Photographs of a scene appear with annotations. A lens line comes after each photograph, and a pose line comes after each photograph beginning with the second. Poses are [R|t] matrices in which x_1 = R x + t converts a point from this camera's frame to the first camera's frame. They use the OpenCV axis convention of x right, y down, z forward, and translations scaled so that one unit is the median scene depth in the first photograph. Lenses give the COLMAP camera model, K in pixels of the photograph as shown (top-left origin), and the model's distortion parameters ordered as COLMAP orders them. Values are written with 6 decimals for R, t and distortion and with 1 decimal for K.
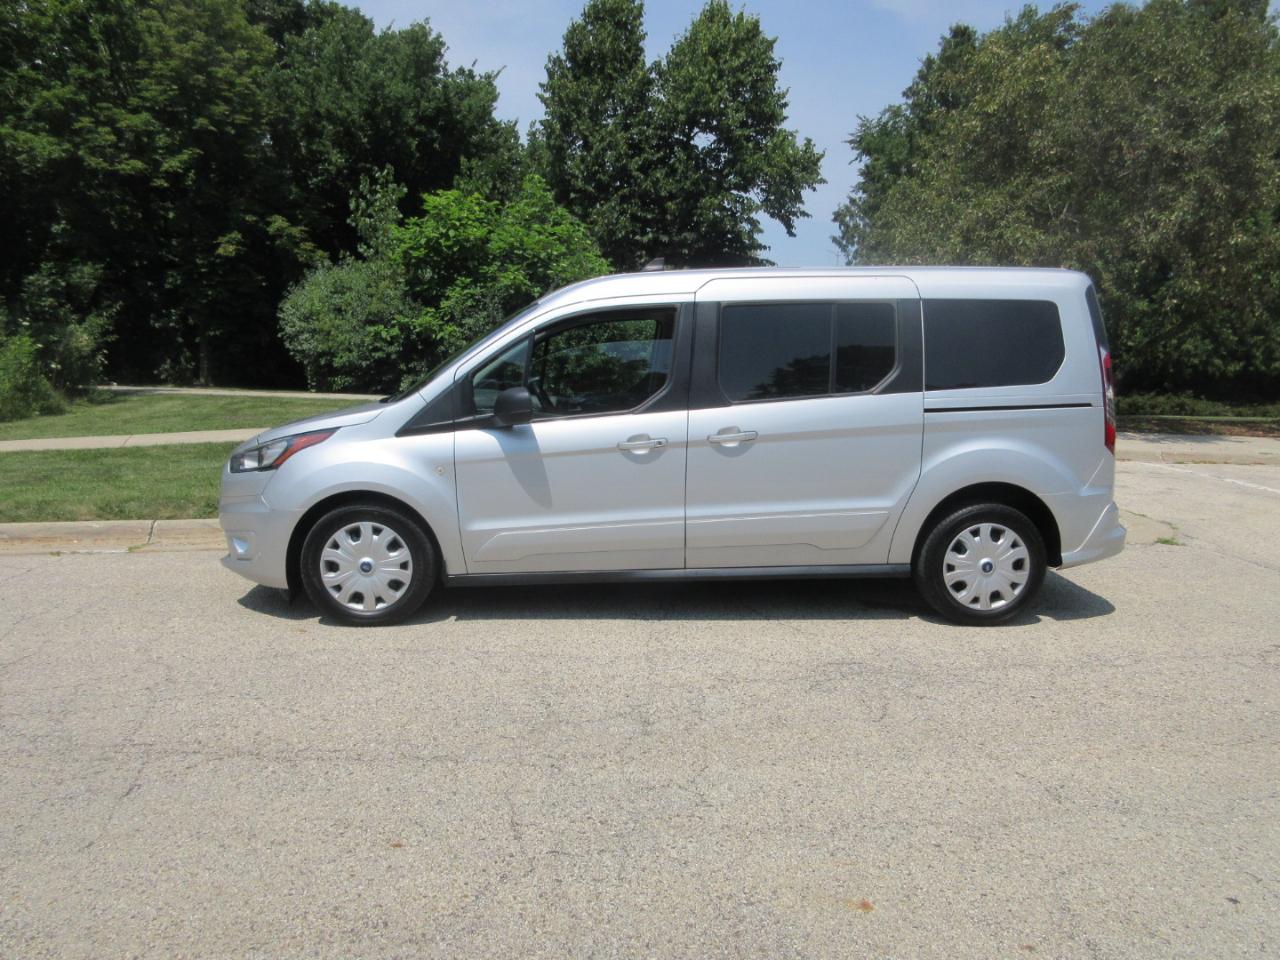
lens RADIAL K [[974.3, 0, 644.0], [0, 974.3, 474.6], [0, 0, 1]] dist [0.003121, 0.011955]
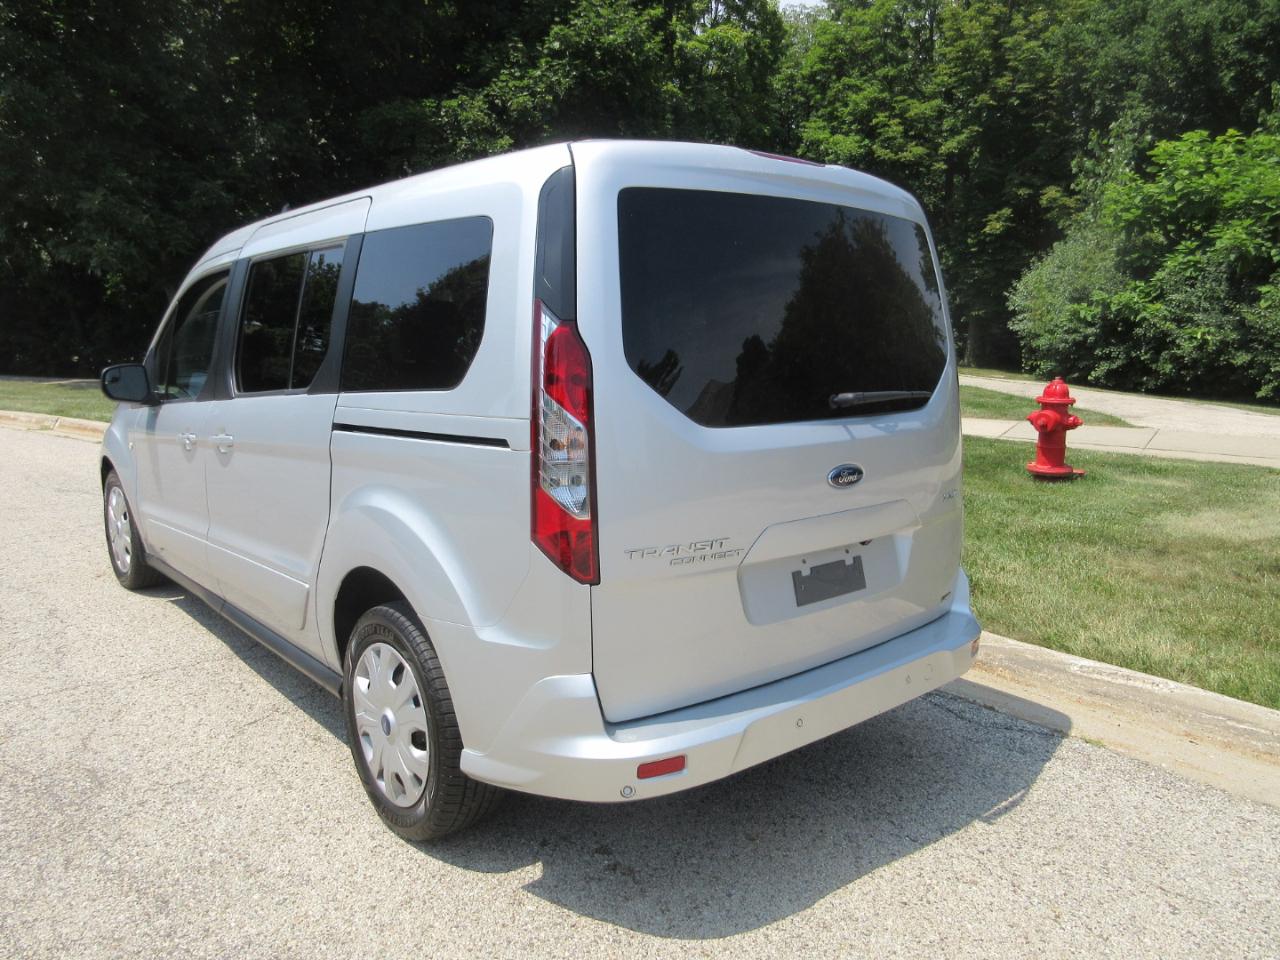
lens RADIAL K [[974.3, 0, 629.5], [0, 974.3, 470.2], [0, 0, 1]] dist [0.003121, 0.011955]
pose [[0.610361, 0.122969, -0.782520, 0.156034], [-0.112337, 0.991330, 0.068160, -0.018132], [0.784117, 0.046304, 0.618883, 0.141191]]
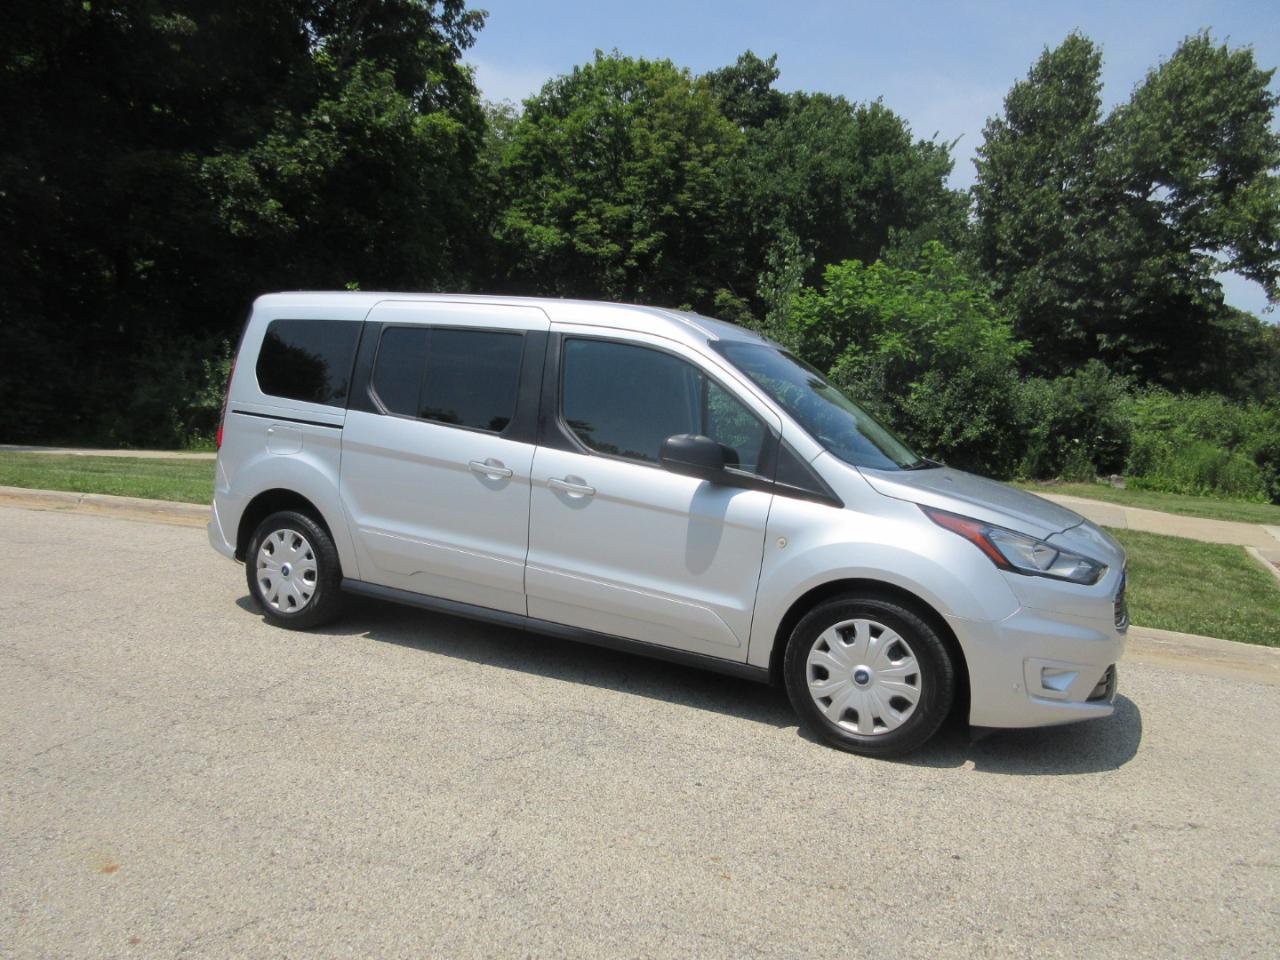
lens RADIAL K [[974.3, 0, 635.6], [0, 974.3, 470.3], [0, 0, 1]] dist [0.003121, 0.011955]
pose [[0.862825, 0.074228, -0.500023, 0.114199], [-0.113321, 0.992387, -0.048224, 0.000129], [0.492637, 0.098272, 0.864669, 0.030410]]
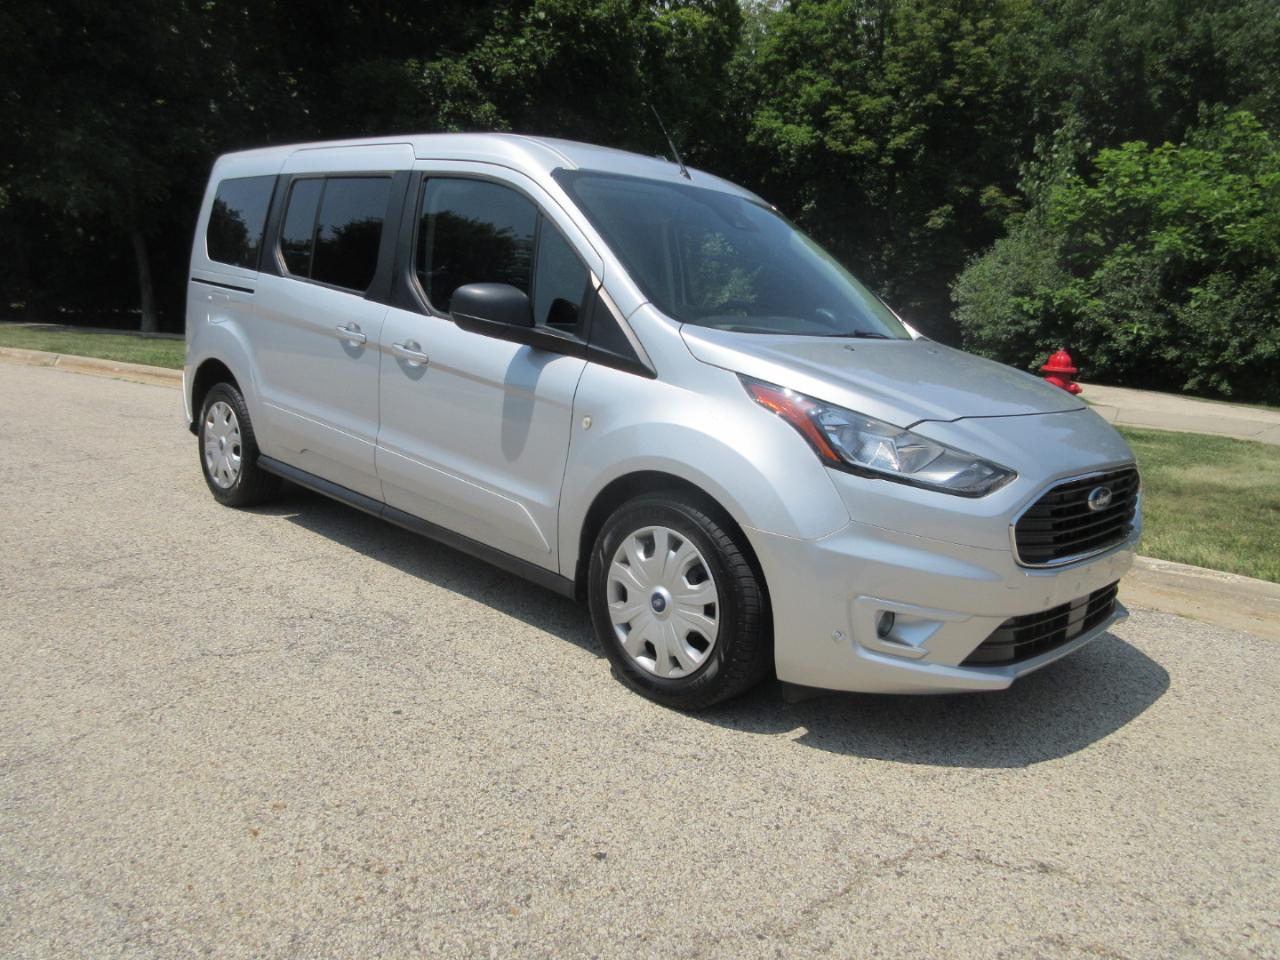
lens RADIAL K [[974.3, 0, 630.6], [0, 974.3, 470.6], [0, 0, 1]] dist [0.003121, 0.011955]
pose [[0.674286, 0.159099, -0.721128, 0.147156], [-0.153426, 0.985390, 0.073943, -0.002353], [0.722357, 0.060781, 0.688844, 0.095284]]
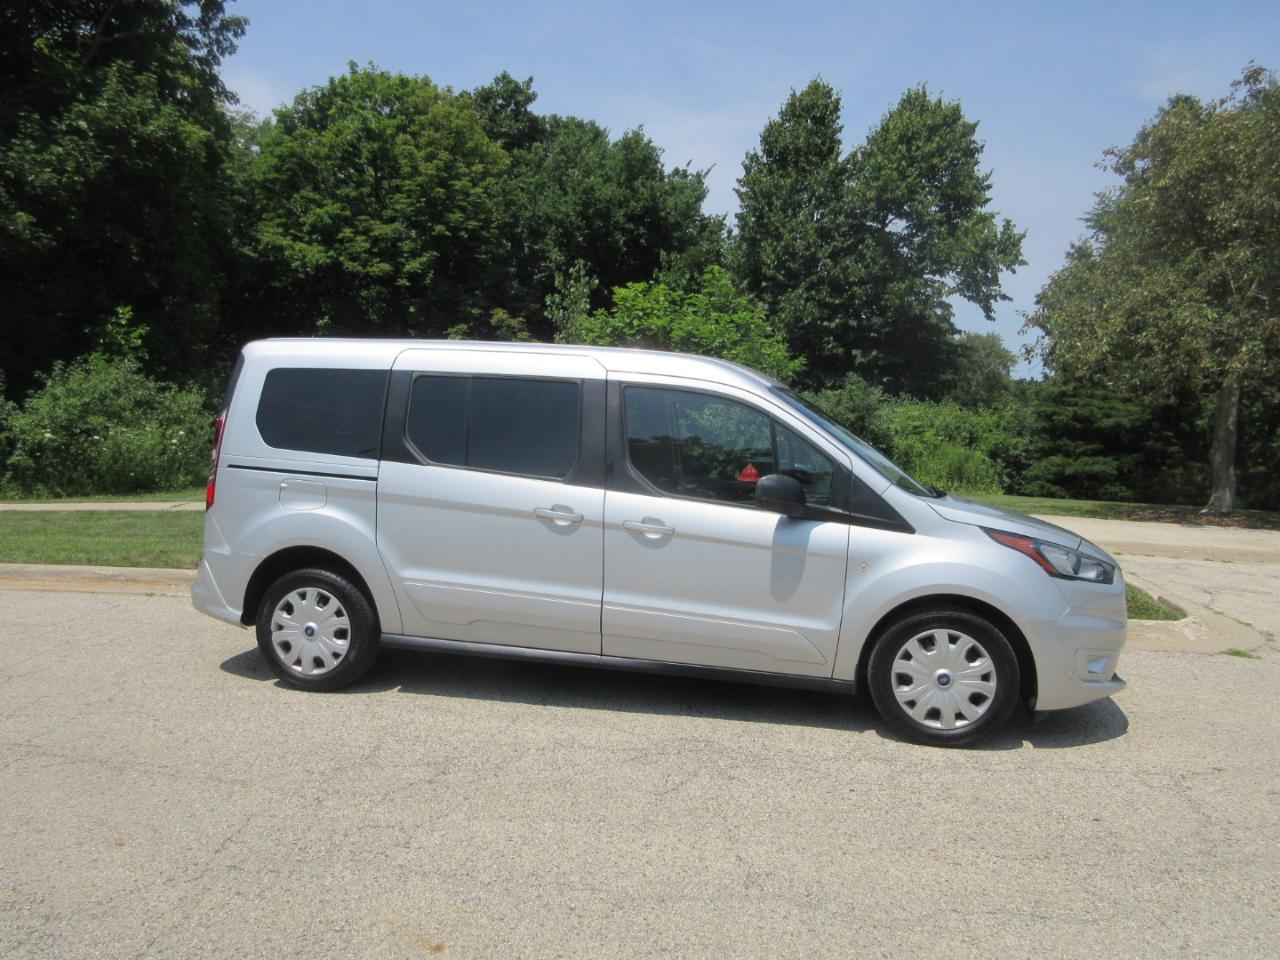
lens RADIAL K [[974.3, 0, 639.0], [0, 974.3, 470.9], [0, 0, 1]] dist [0.003121, 0.011955]
pose [[0.967327, 0.023715, -0.252419, 0.064868], [-0.046254, 0.995414, -0.083738, 0.000772], [0.249276, 0.092678, 0.963988, -0.000711]]
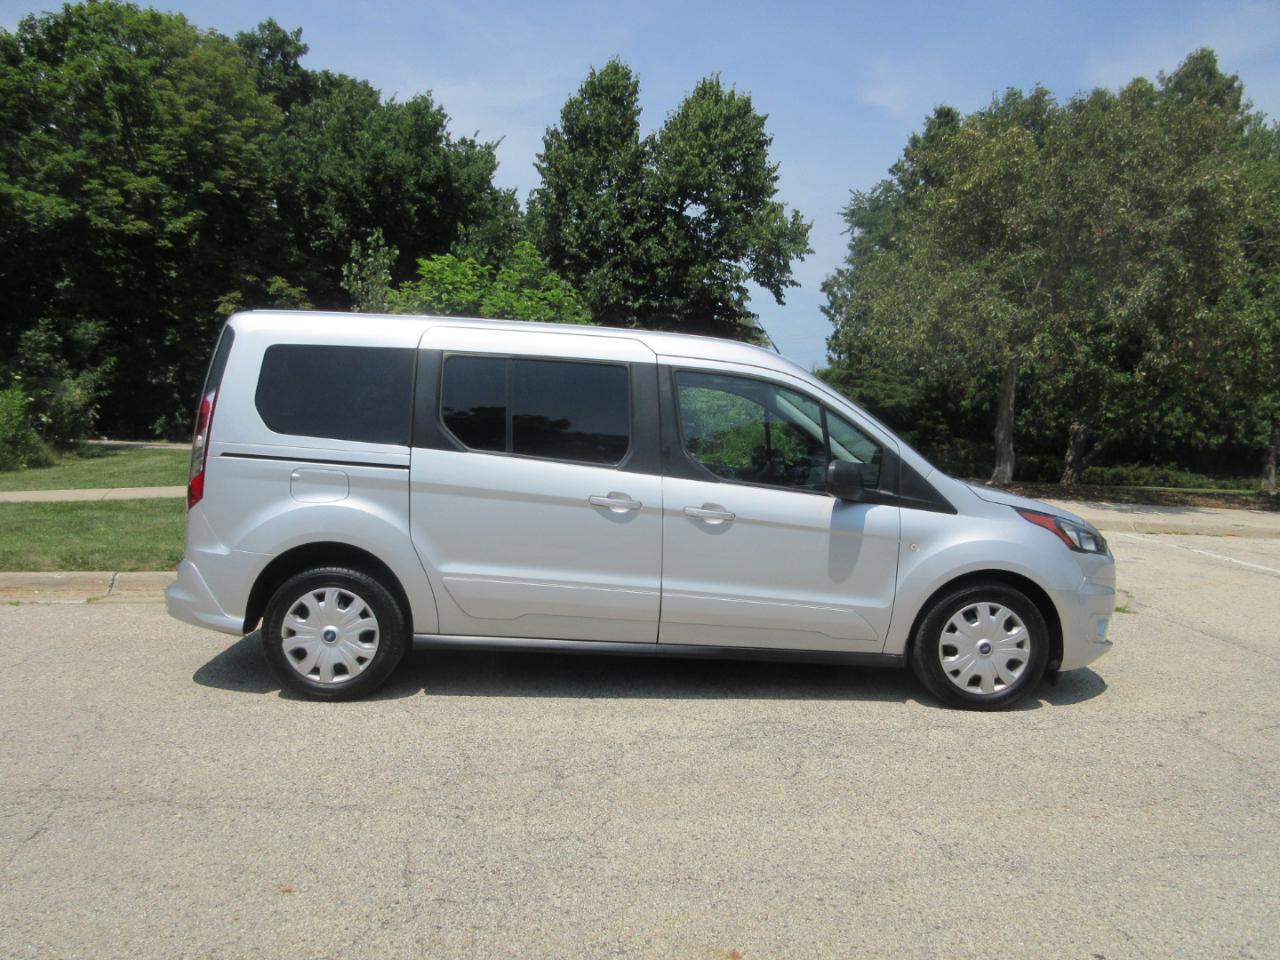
lens RADIAL K [[974.3, 0, 643.4], [0, 974.3, 472.1], [0, 0, 1]] dist [0.003121, 0.011955]
pose [[0.999866, 0.016376, -0.000178, 0.011578], [-0.016351, 0.997611, -0.067114, 0.000675], [-0.000922, 0.067108, 0.997745, -0.004869]]
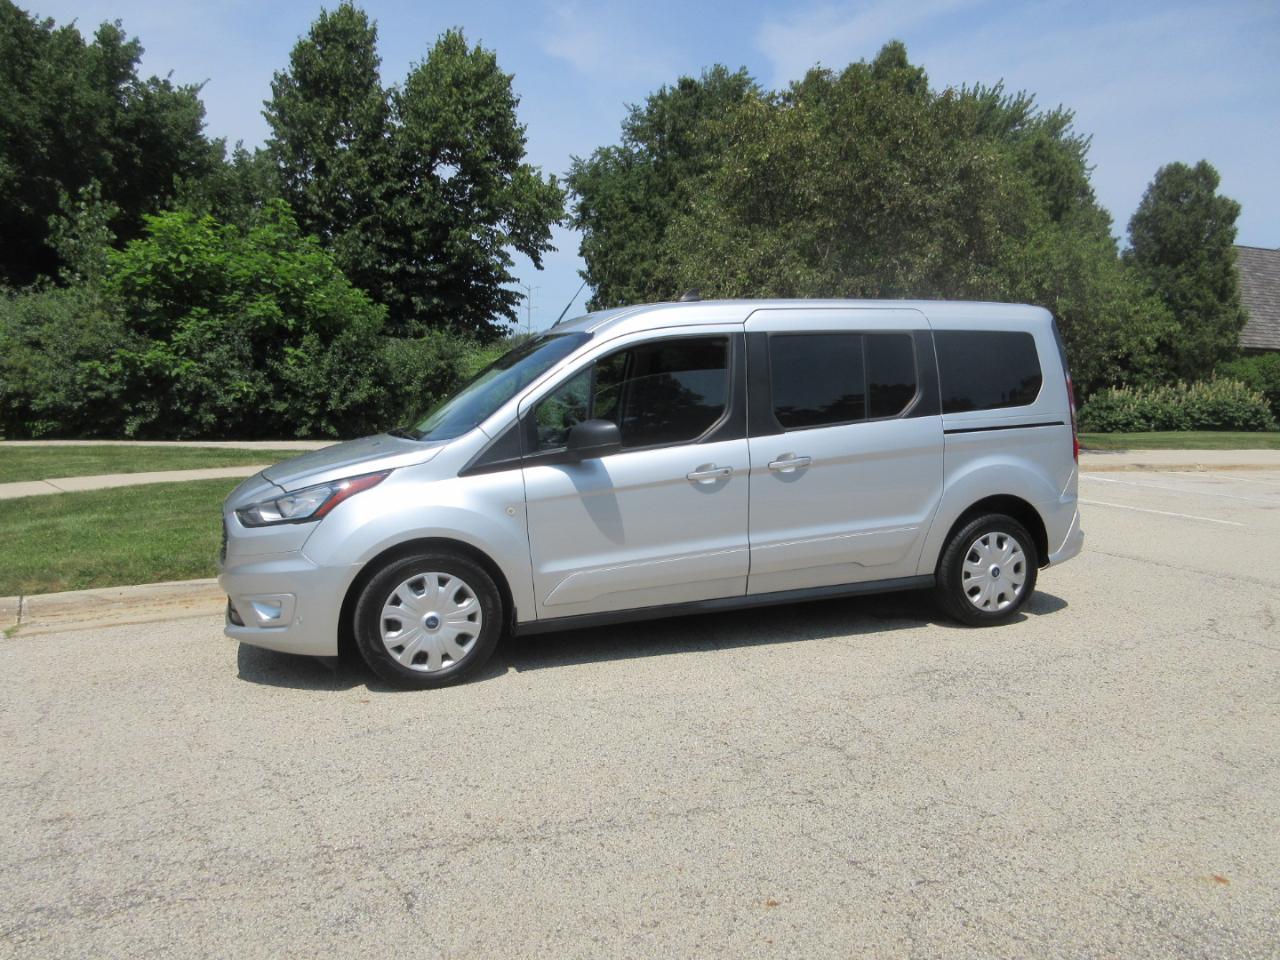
lens RADIAL K [[974.3, 0, 647.6], [0, 974.3, 474.6], [0, 0, 1]] dist [0.003121, 0.011955]
pose [[0.949965, -0.044038, 0.309236, -0.066162], [0.054241, 0.998228, -0.024470, -0.001699], [-0.307611, 0.040019, 0.950670, 0.013038]]
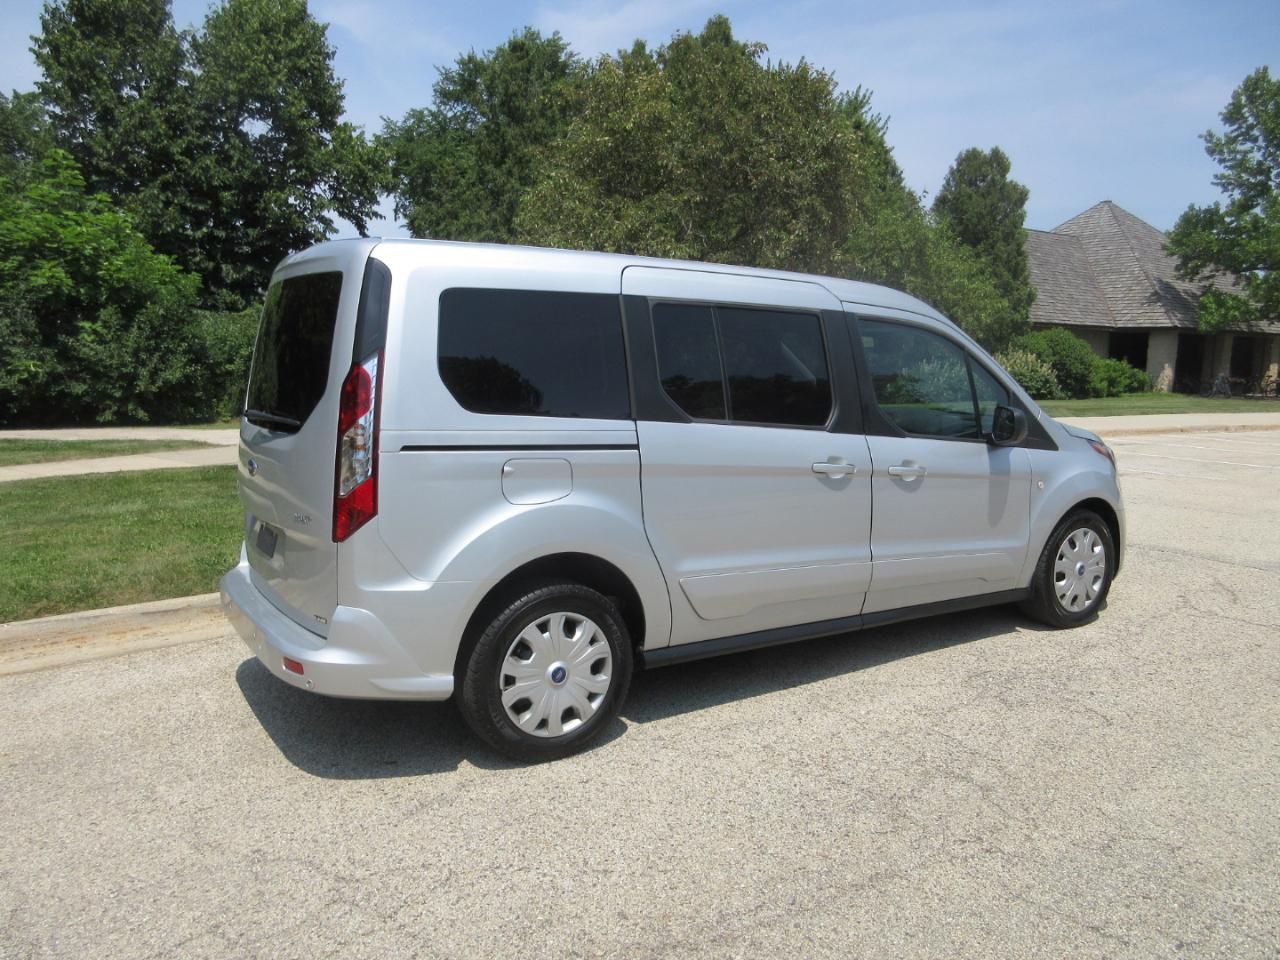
lens RADIAL K [[974.3, 0, 649.4], [0, 974.3, 475.0], [0, 0, 1]] dist [0.003121, 0.011955]
pose [[0.868295, -0.079367, 0.489658, -0.093374], [0.081457, 0.996531, 0.017079, -0.009185], [-0.489315, 0.025056, 0.871747, 0.046901]]
